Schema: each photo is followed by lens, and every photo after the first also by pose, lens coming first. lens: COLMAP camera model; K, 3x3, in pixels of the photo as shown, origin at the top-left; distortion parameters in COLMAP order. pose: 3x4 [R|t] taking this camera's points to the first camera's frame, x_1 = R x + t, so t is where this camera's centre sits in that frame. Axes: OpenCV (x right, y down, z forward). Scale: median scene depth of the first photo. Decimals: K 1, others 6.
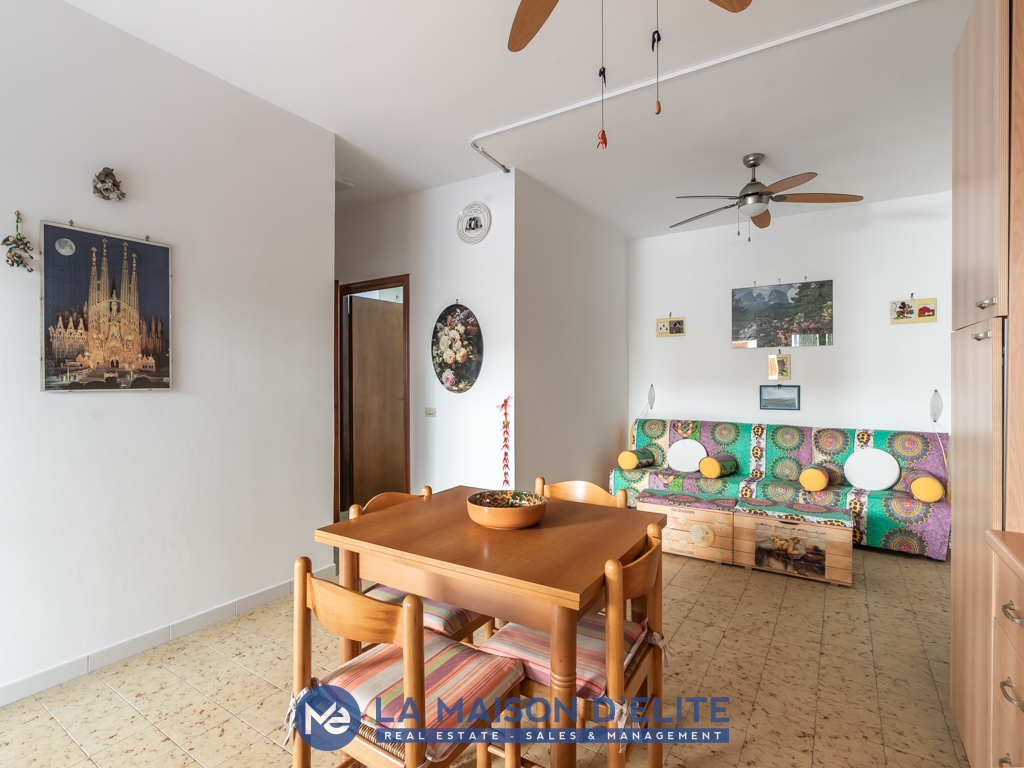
lens RADIAL K [[515.7, 0, 504.2], [0, 515.7, 379.2], [0, 0, 1]] dist [-0.006012, -0.000371]
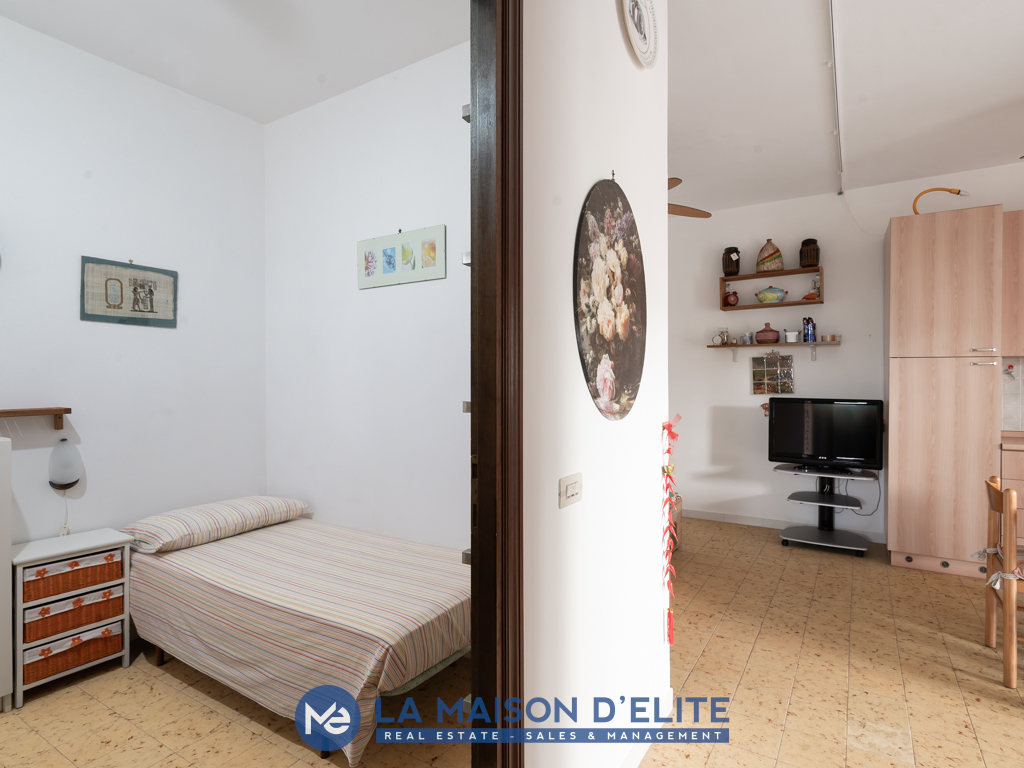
lens RADIAL K [[515.7, 0, 545.7], [0, 515.7, 384.6], [0, 0, 1]] dist [-0.006012, -0.000371]
pose [[-0.029678, -0.000431, 0.999559, -0.467059], [0.004389, 0.999990, 0.000561, 0.000691], [-0.999550, 0.004404, -0.029676, 1.060218]]
